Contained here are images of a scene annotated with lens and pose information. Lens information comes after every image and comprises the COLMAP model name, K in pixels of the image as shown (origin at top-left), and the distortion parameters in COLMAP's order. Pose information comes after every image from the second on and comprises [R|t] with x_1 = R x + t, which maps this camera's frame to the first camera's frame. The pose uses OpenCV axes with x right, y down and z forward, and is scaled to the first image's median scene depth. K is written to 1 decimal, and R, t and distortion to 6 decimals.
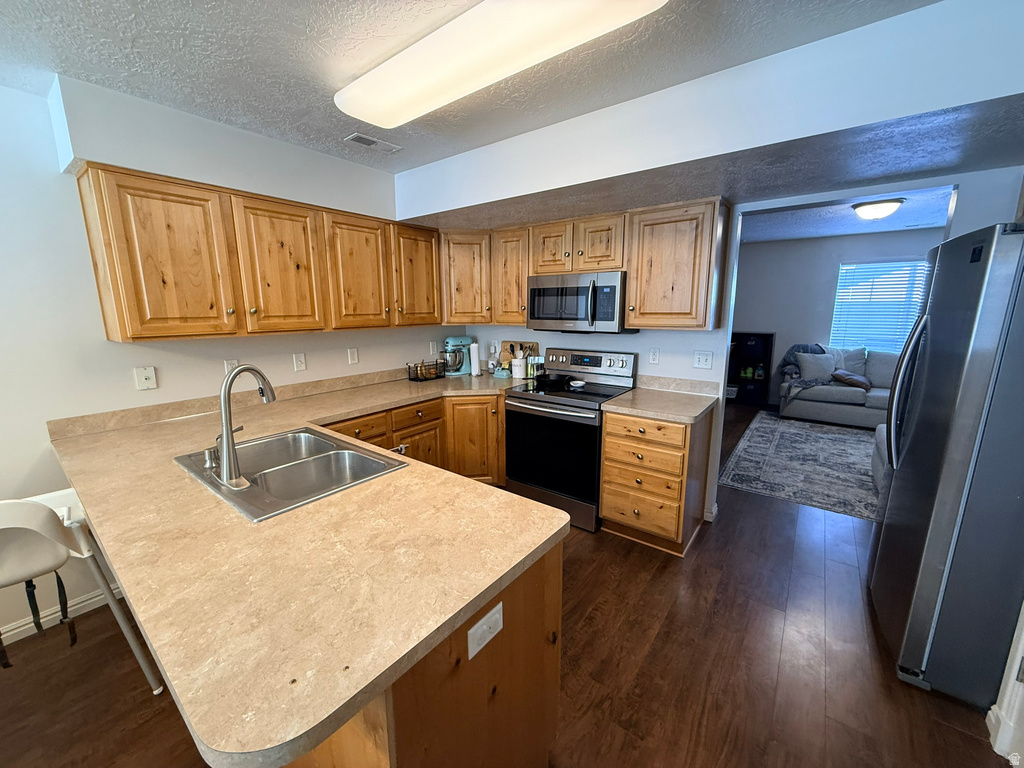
lens RADIAL K [[405.3, 0, 508.3], [0, 405.3, 382.4], [0, 0, 1]] dist [-0.000979, -0.000599]
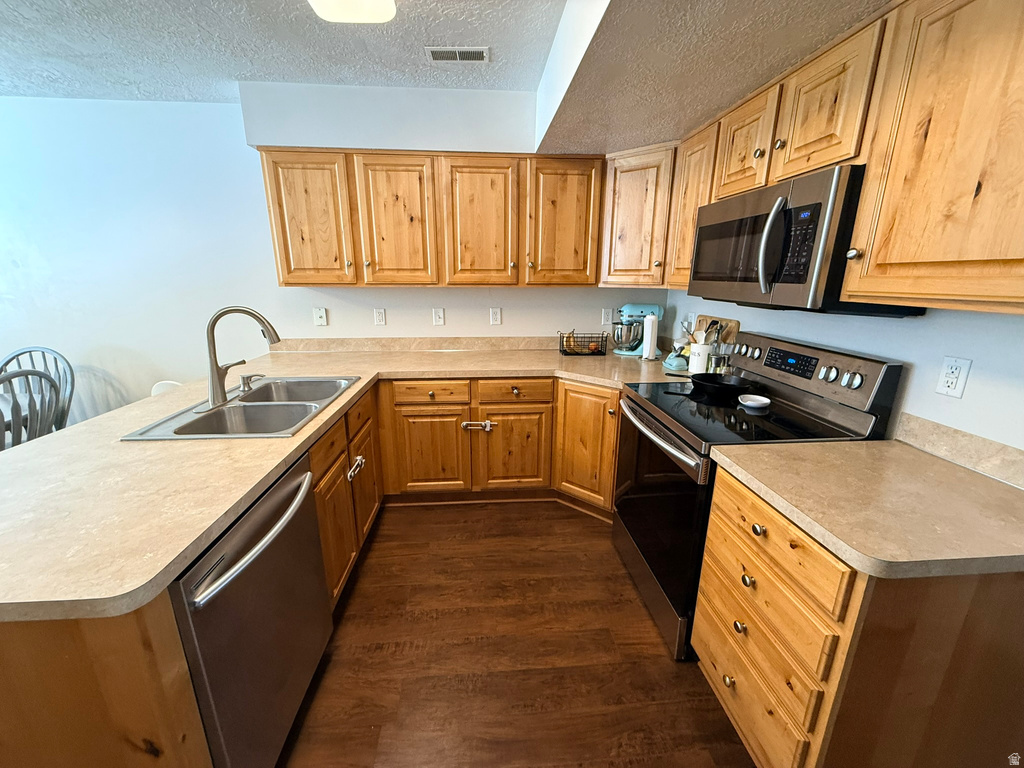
lens RADIAL K [[405.3, 0, 510.0], [0, 405.3, 382.0], [0, 0, 1]] dist [-0.000979, -0.000599]
pose [[0.667632, 0.198377, -0.717575, 0.353665], [-0.143923, 0.980055, 0.137035, -0.051323], [0.730448, 0.011786, 0.682867, 0.402559]]
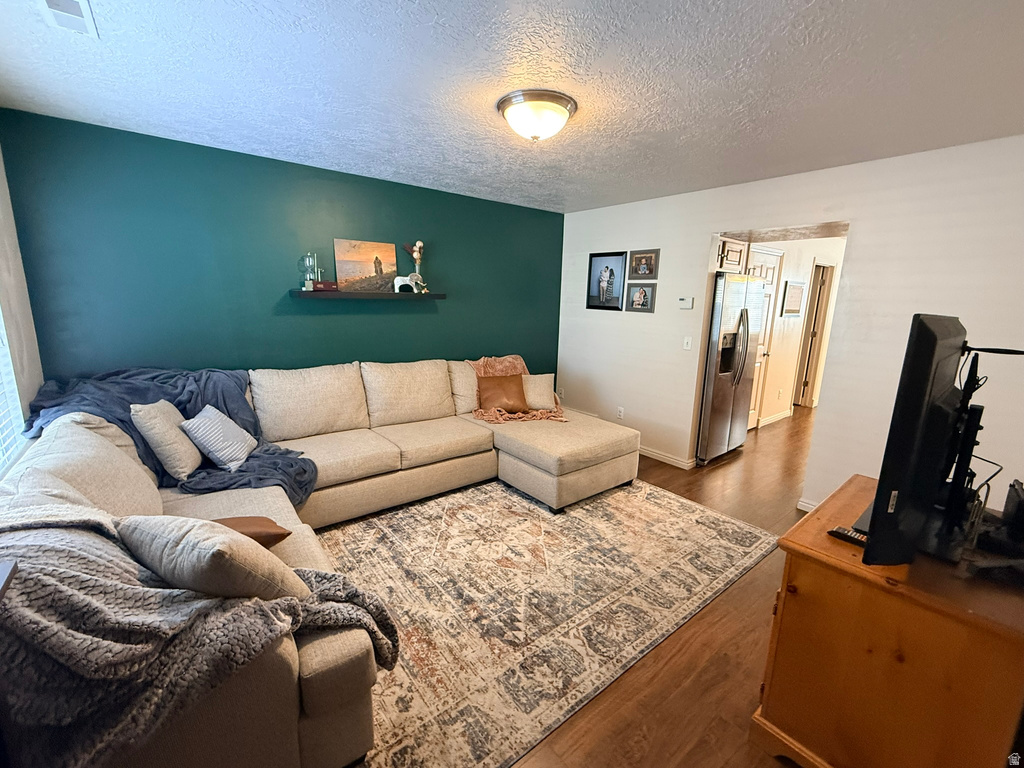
lens RADIAL K [[437.4, 0, 513.1], [0, 437.4, 381.6], [0, 0, 1]] dist [0.002751, 0.000521]
pose [[-0.970388, -0.061883, 0.233490, 0.967930], [0.028300, 0.930844, 0.364320, -0.394144], [-0.239887, 0.360140, -0.901528, 2.042090]]
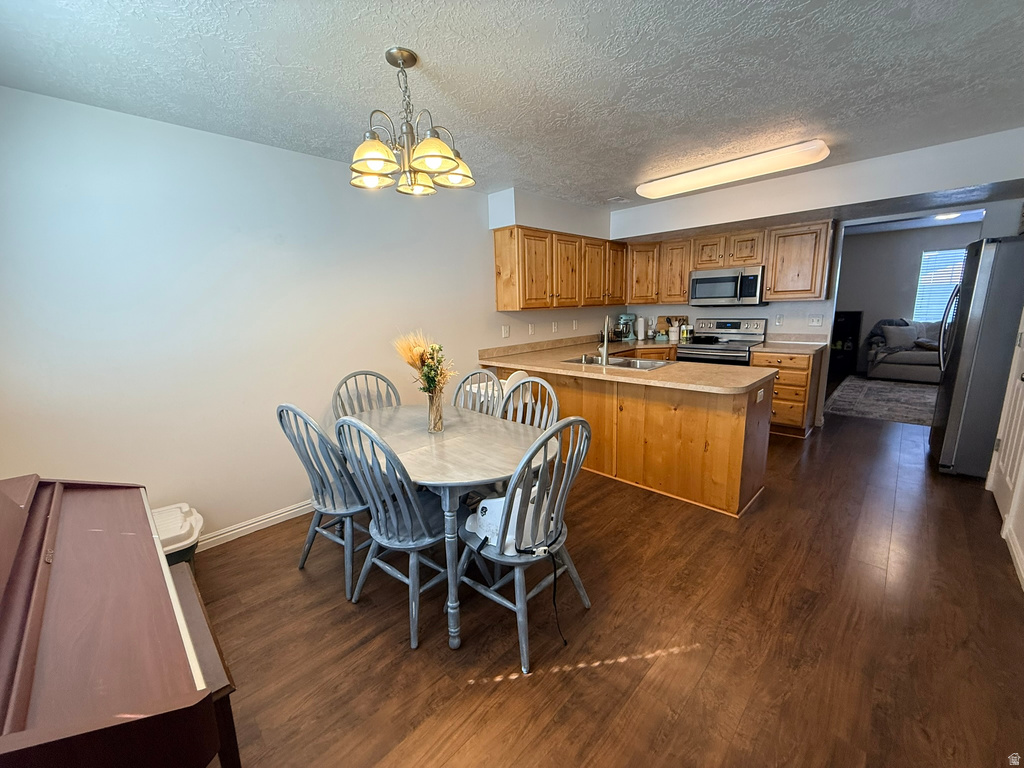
lens RADIAL K [[405.3, 0, 507.4], [0, 405.3, 382.8], [0, 0, 1]] dist [-0.000979, -0.000599]
pose [[0.991580, -0.001220, -0.129493, -0.461166], [0.002281, 0.999965, 0.008045, 0.157203], [0.129478, -0.008273, 0.991548, -0.653549]]
